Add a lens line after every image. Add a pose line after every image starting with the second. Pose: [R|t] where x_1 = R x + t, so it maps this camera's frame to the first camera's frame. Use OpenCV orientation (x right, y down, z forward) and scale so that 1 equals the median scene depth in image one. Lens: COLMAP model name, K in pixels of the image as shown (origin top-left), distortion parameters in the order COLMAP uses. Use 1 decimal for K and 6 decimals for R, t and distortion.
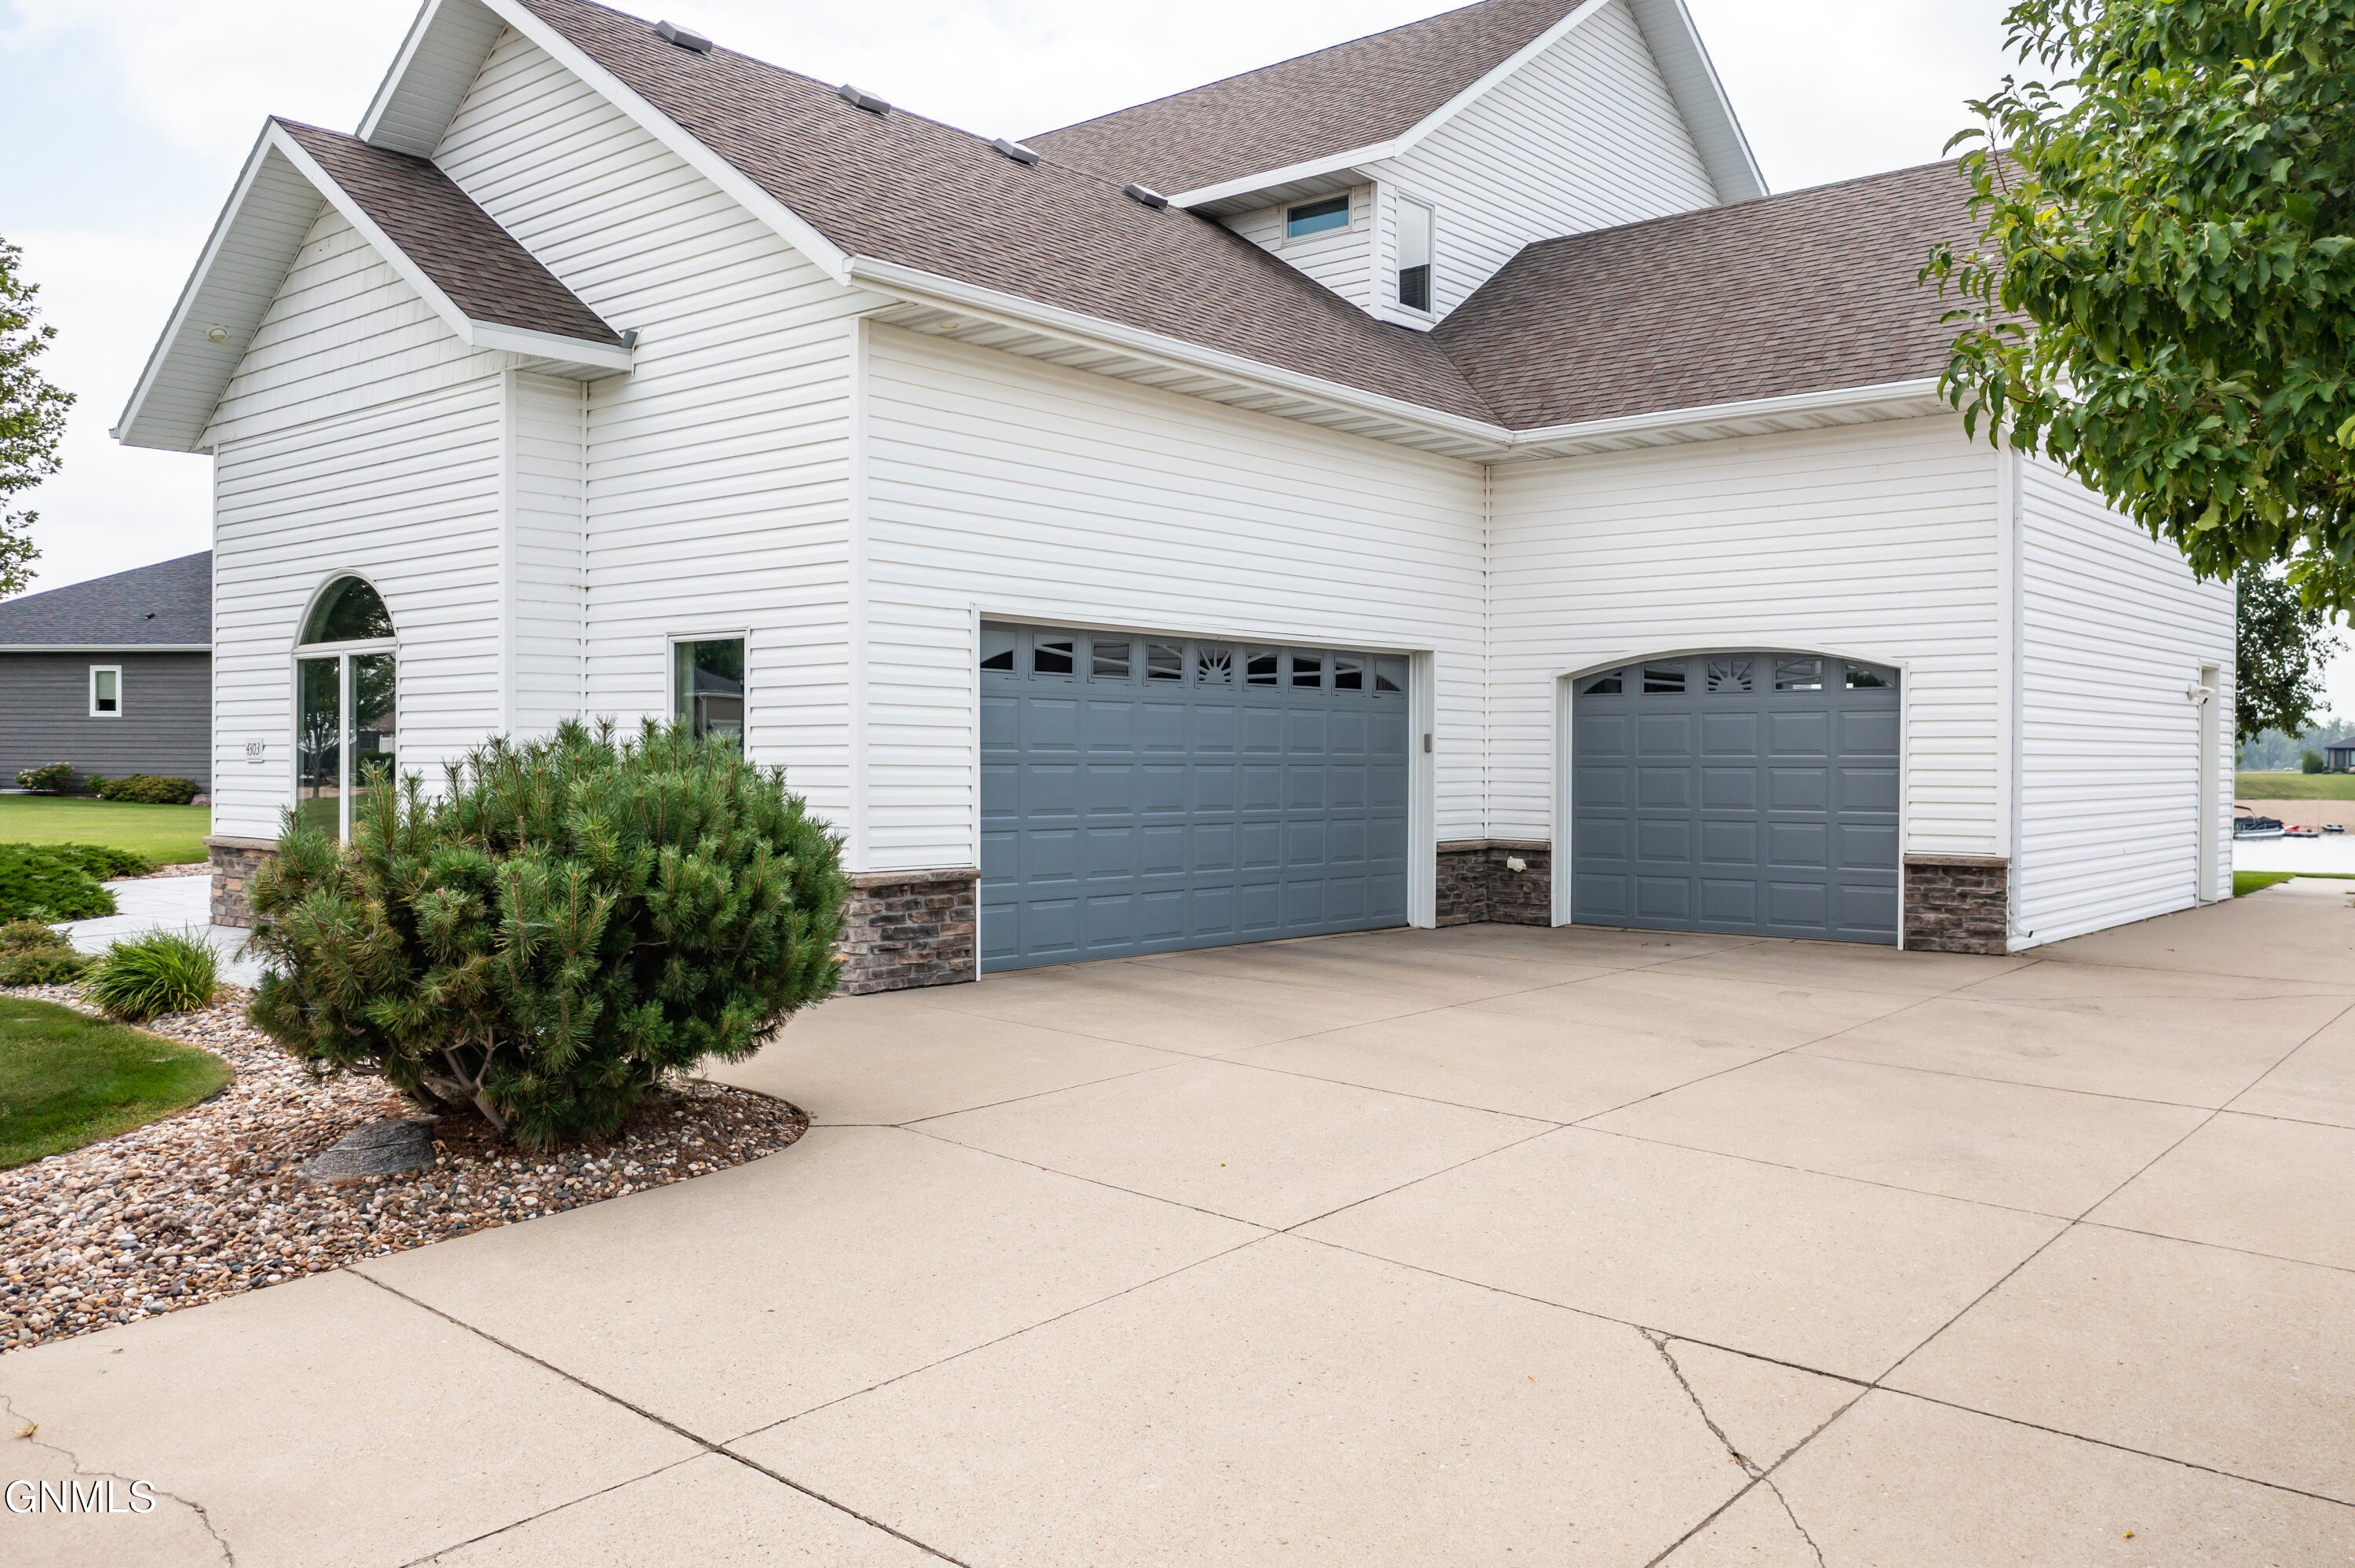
lens RADIAL K [[1859.8, 0, 1173.5], [0, 1859.8, 773.6], [0, 0, 1]] dist [-0.013633, 0.004384]
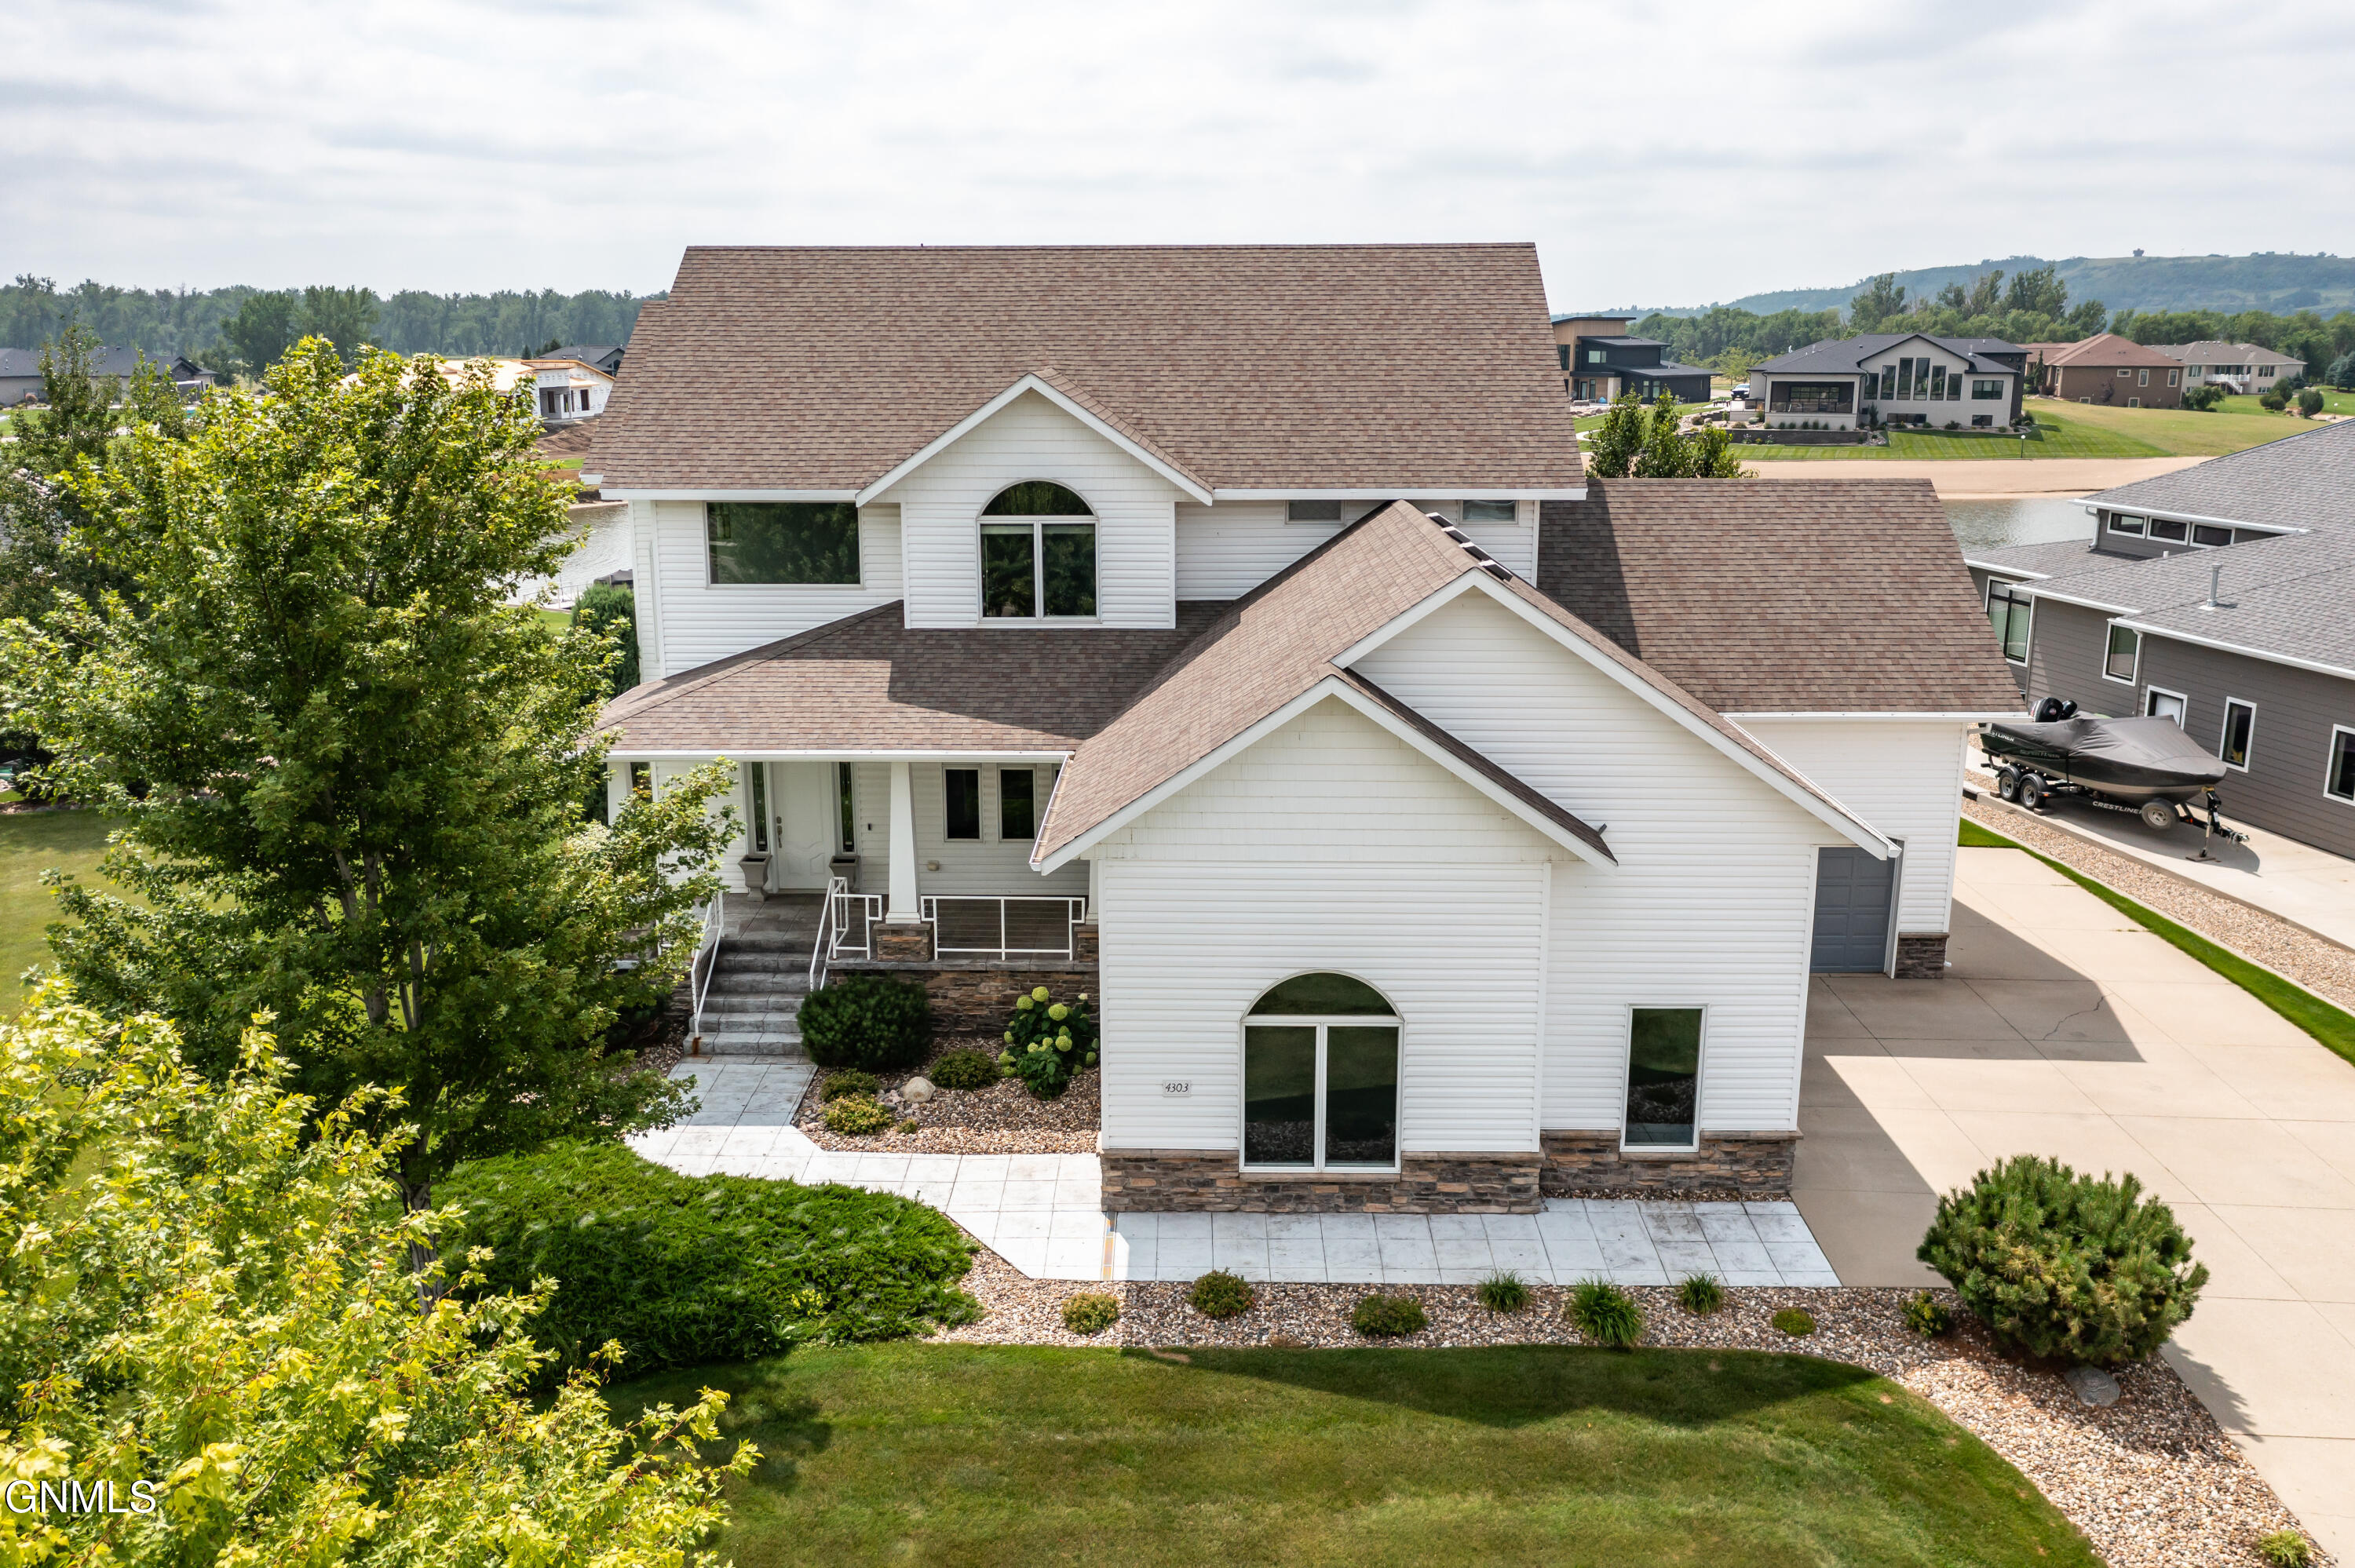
lens RADIAL K [[1868.3, 0, 1170.4], [0, 1868.3, 770.1], [0, 0, 1]] dist [-0.019844, 0.005013]
pose [[0.772729, -0.154031, 0.615764, -1.251413], [0.010060, 0.972959, 0.230757, -0.528237], [-0.634657, -0.172118, 0.753383, 0.029913]]
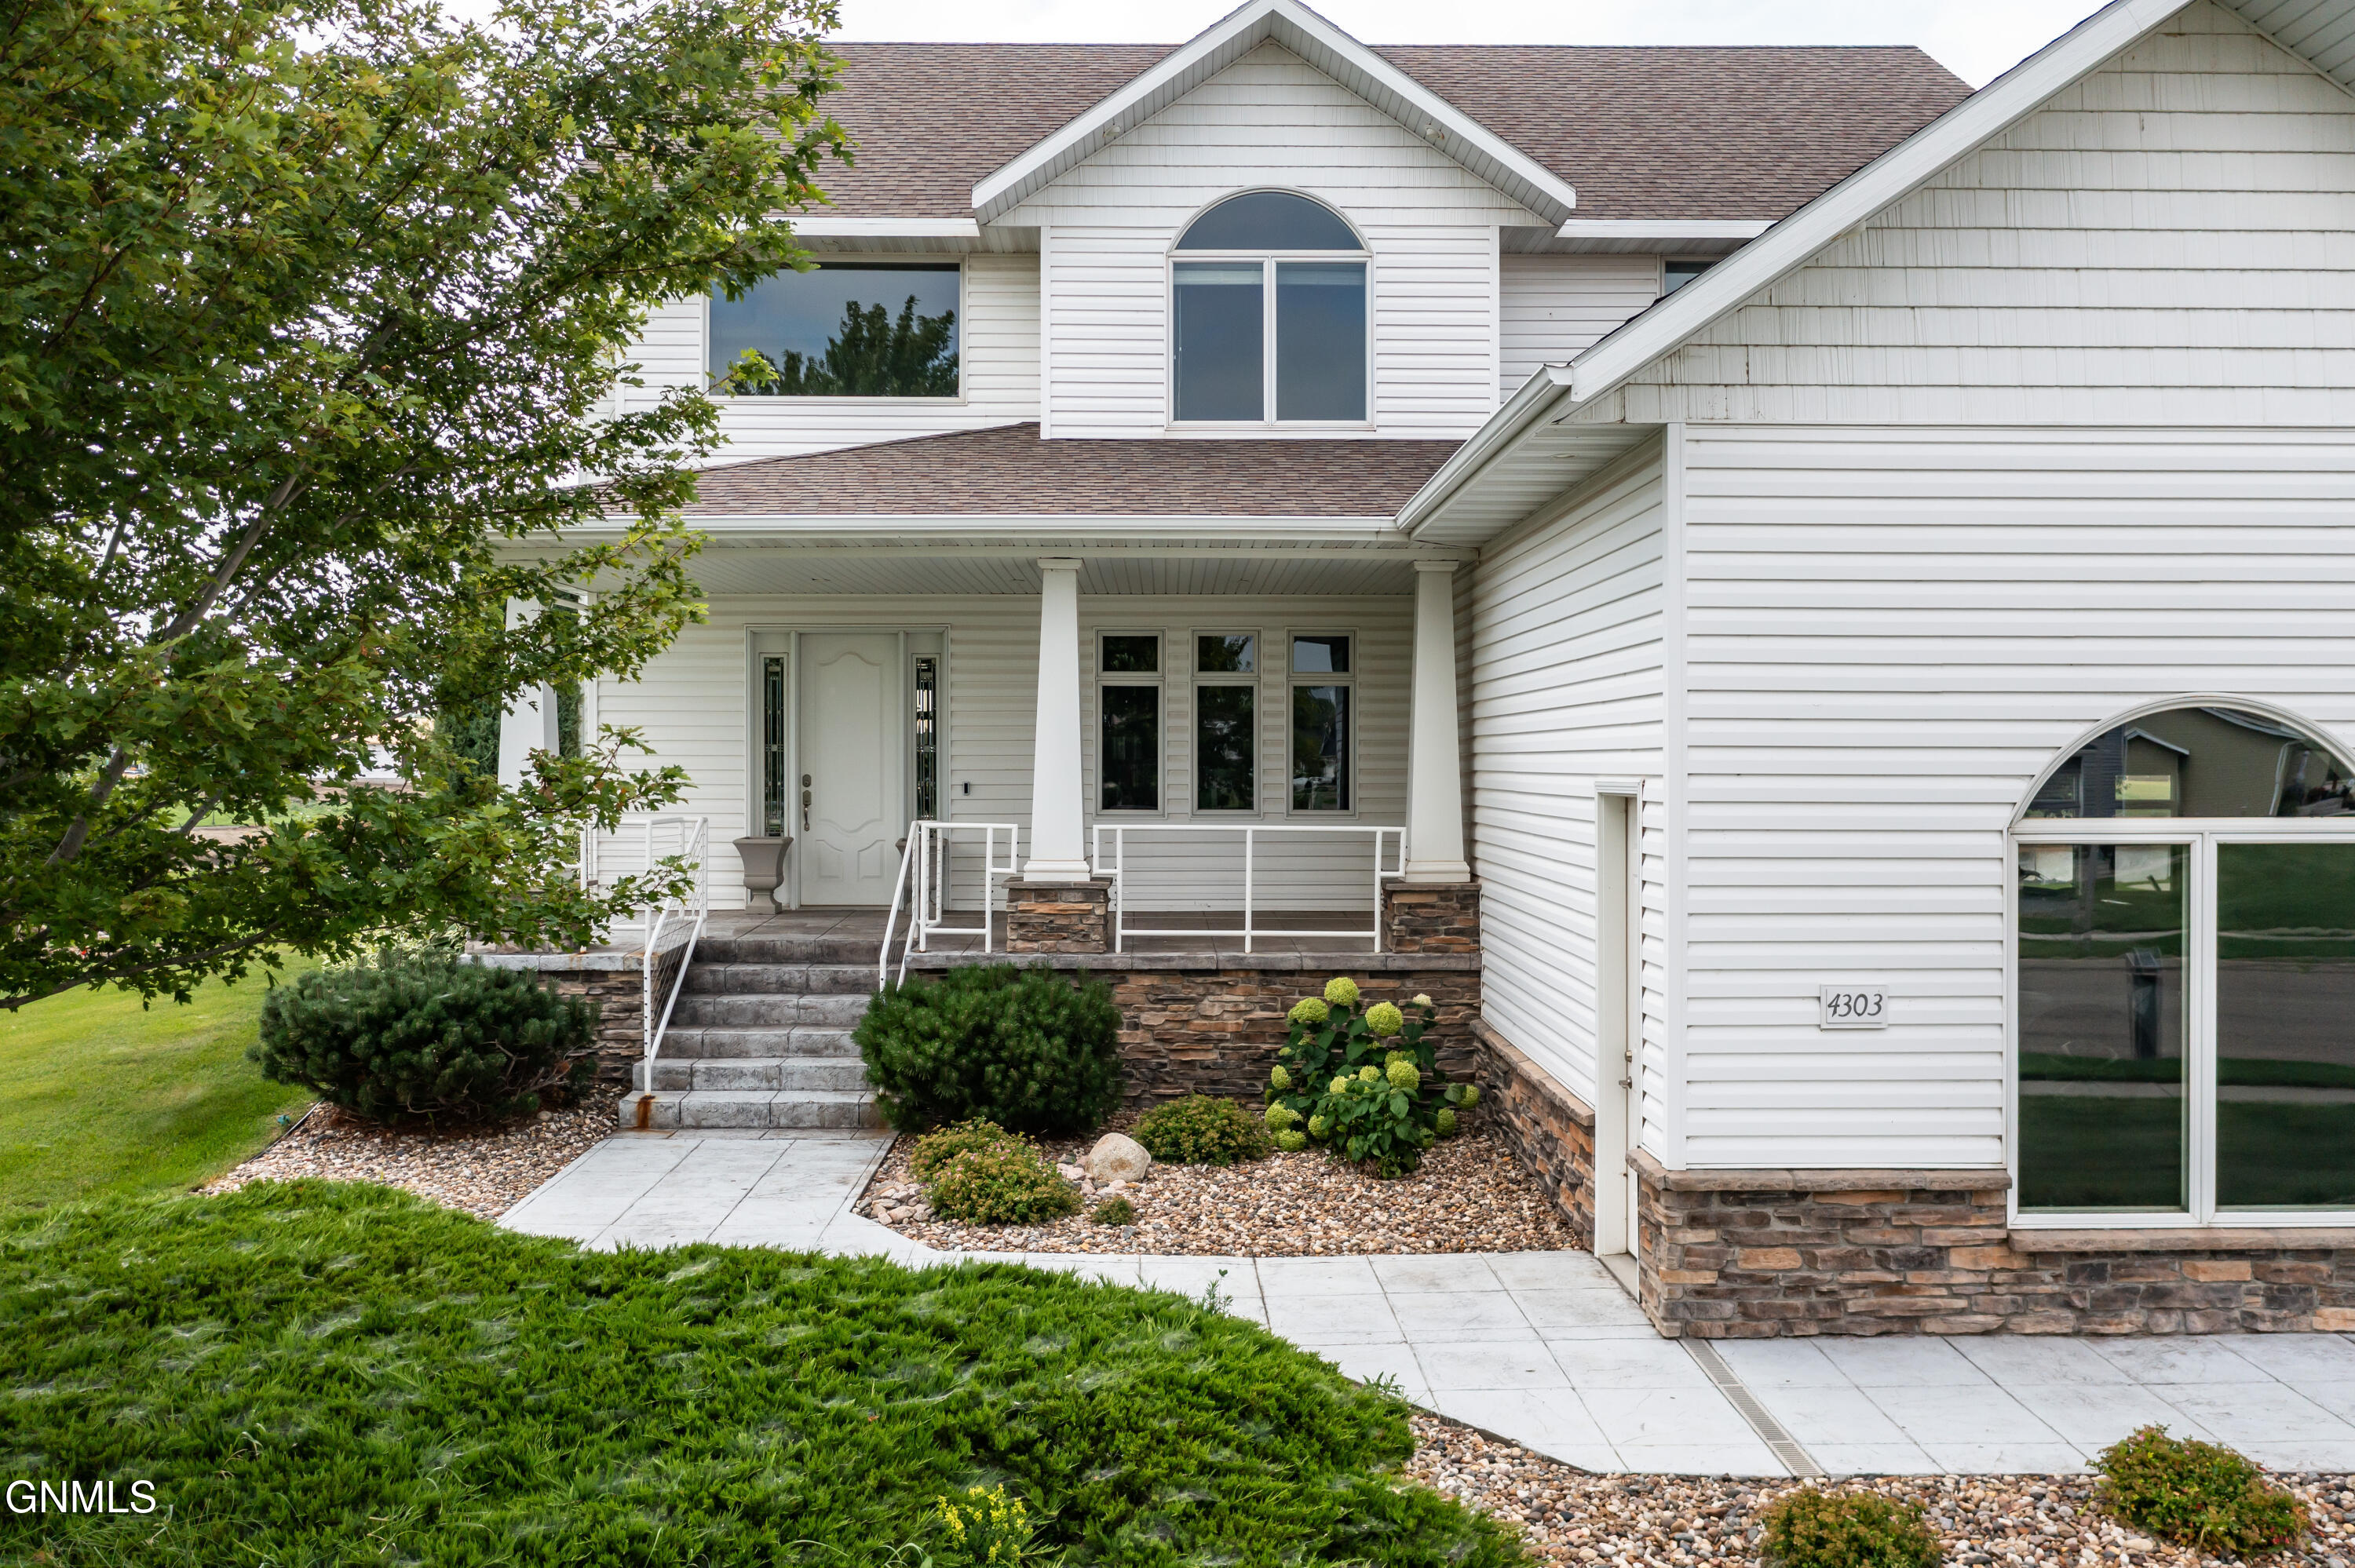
lens RADIAL K [[1868.3, 0, 1170.4], [0, 1868.3, 770.1], [0, 0, 1]] dist [-0.019844, 0.005013]
pose [[0.753479, -0.008188, 0.657422, -0.972730], [0.006684, 0.999966, 0.004793, -0.083209], [-0.657439, 0.000783, 0.753508, 0.698993]]
